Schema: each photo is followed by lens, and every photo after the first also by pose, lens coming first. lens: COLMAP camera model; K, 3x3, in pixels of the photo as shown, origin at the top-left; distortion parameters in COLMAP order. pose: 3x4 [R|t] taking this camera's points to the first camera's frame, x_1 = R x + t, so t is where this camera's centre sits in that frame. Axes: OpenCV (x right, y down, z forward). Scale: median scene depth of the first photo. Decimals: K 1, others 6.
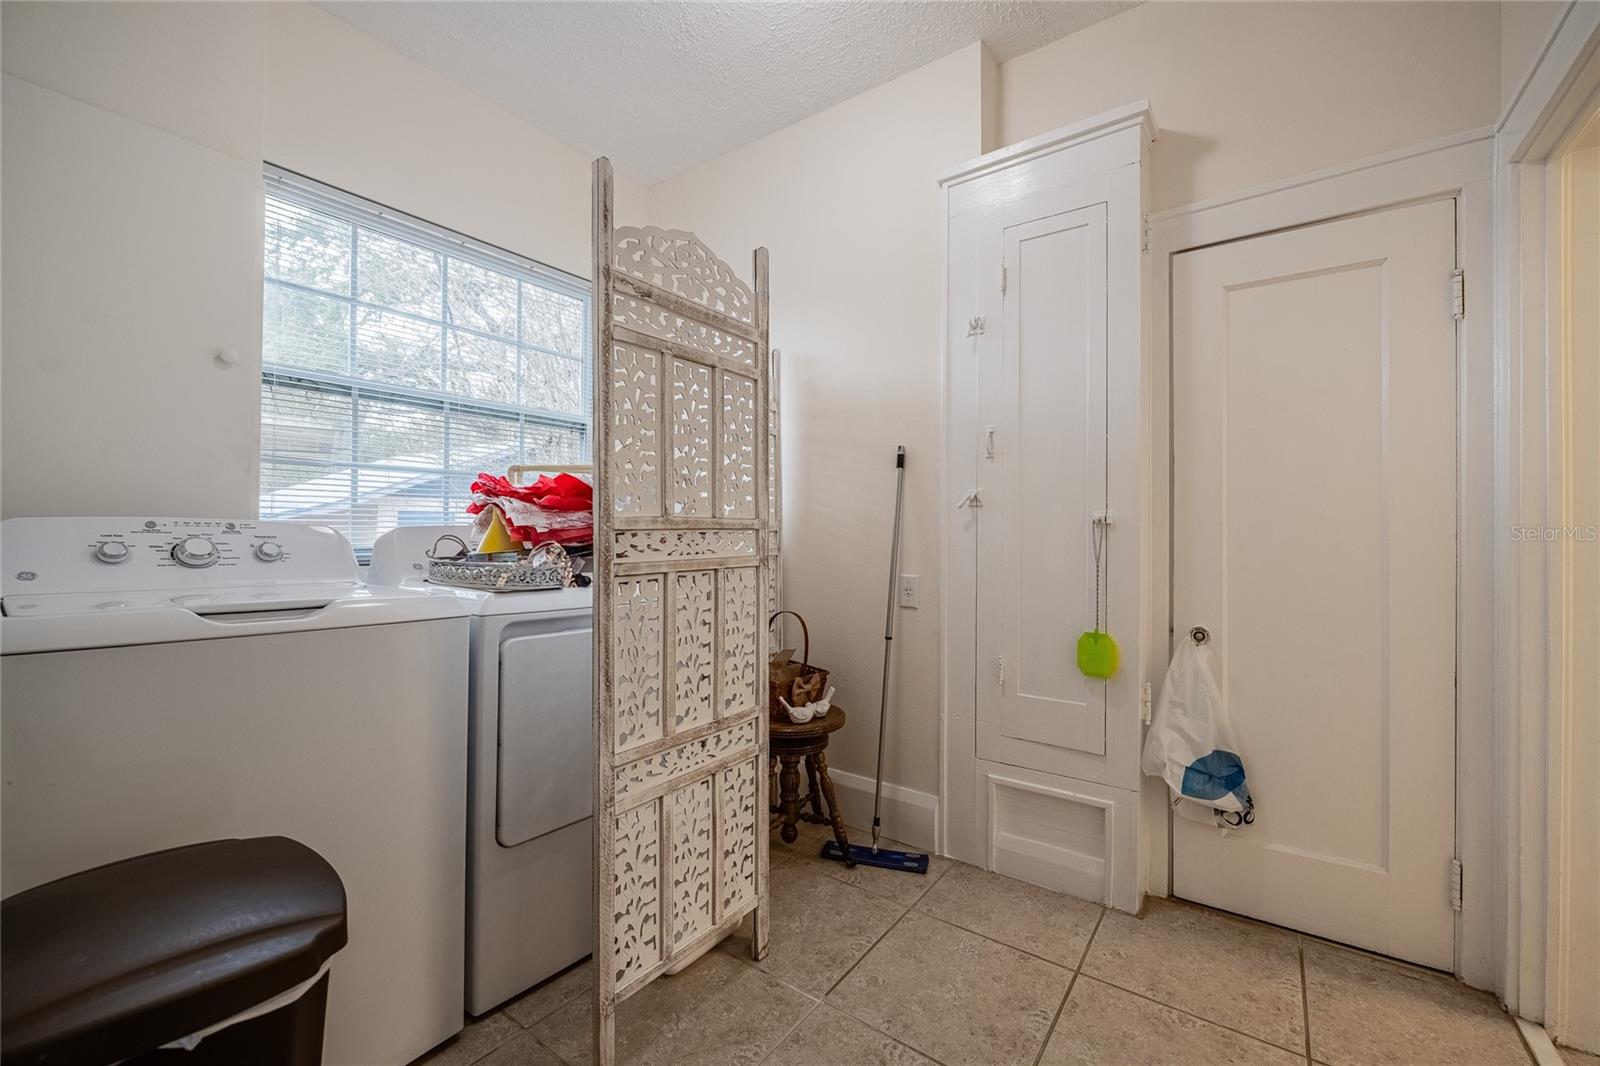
lens RADIAL K [[644.5, 0, 802.7], [0, 644.5, 534.0], [0, 0, 1]] dist [-0.004462, -0.002526]
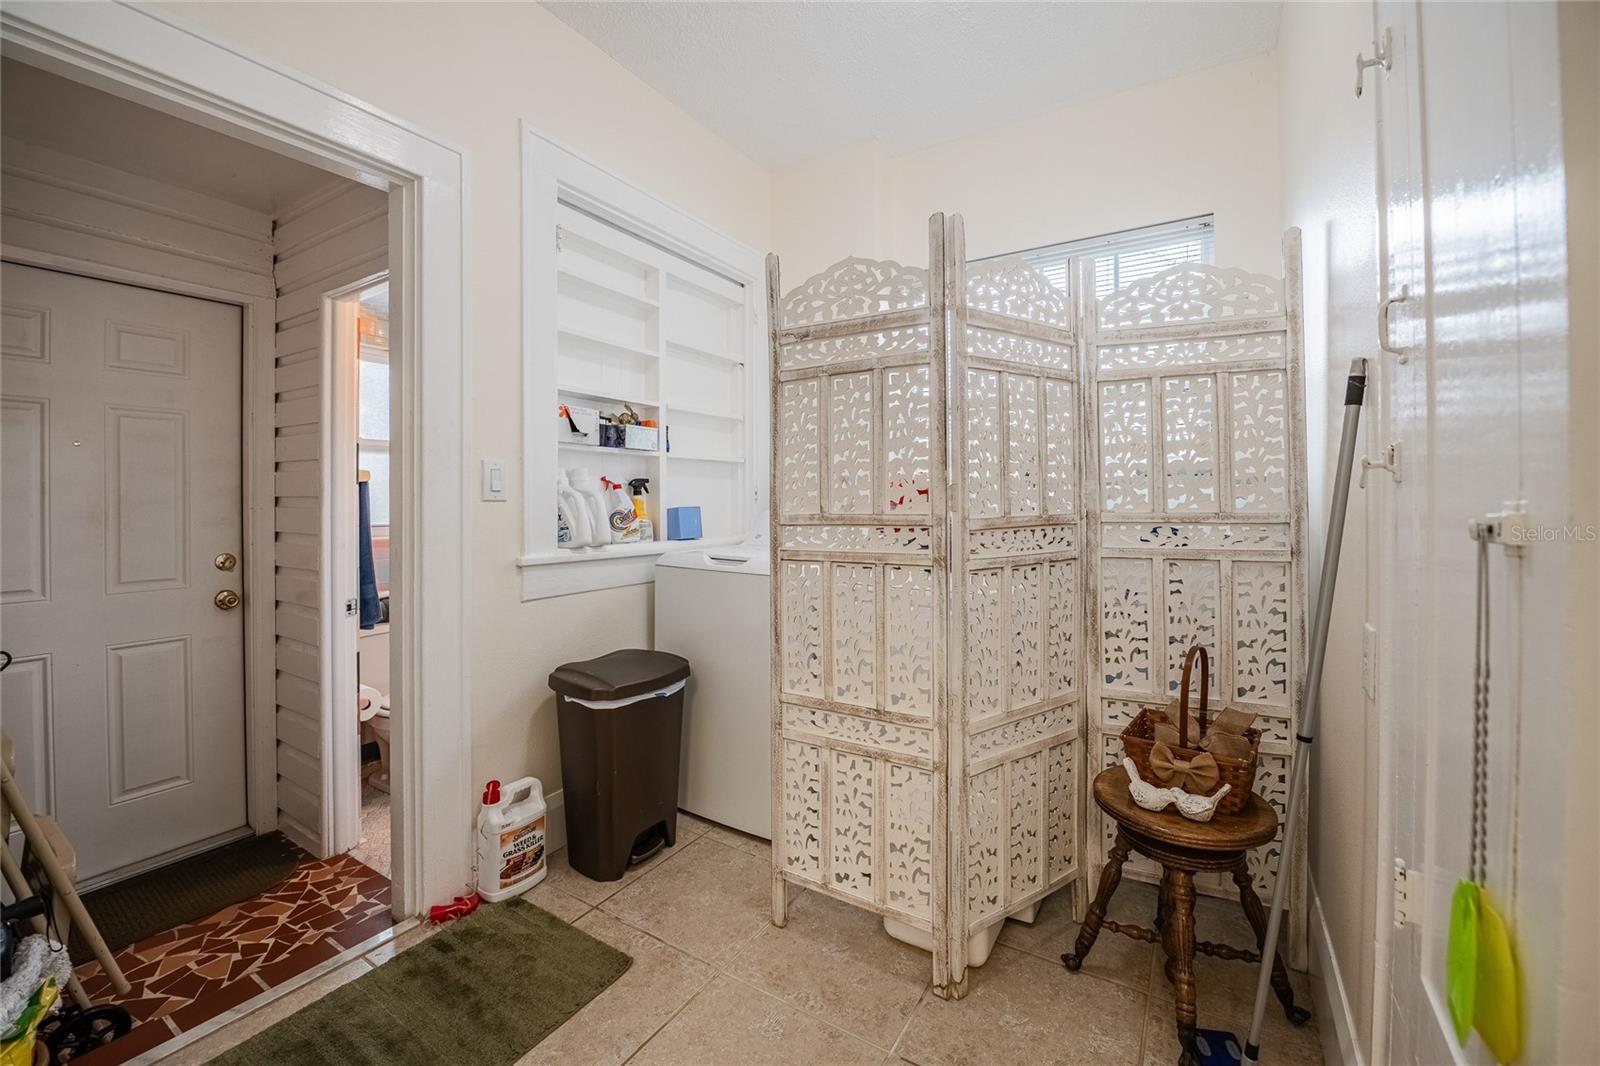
lens RADIAL K [[644.5, 0, 812.1], [0, 644.5, 502.6], [0, 0, 1]] dist [-0.004462, -0.002526]
pose [[0.073322, 0.005122, -0.997295, 0.942509], [0.007746, 0.999954, 0.005705, -0.053466], [0.997278, -0.008143, 0.073279, 0.867074]]
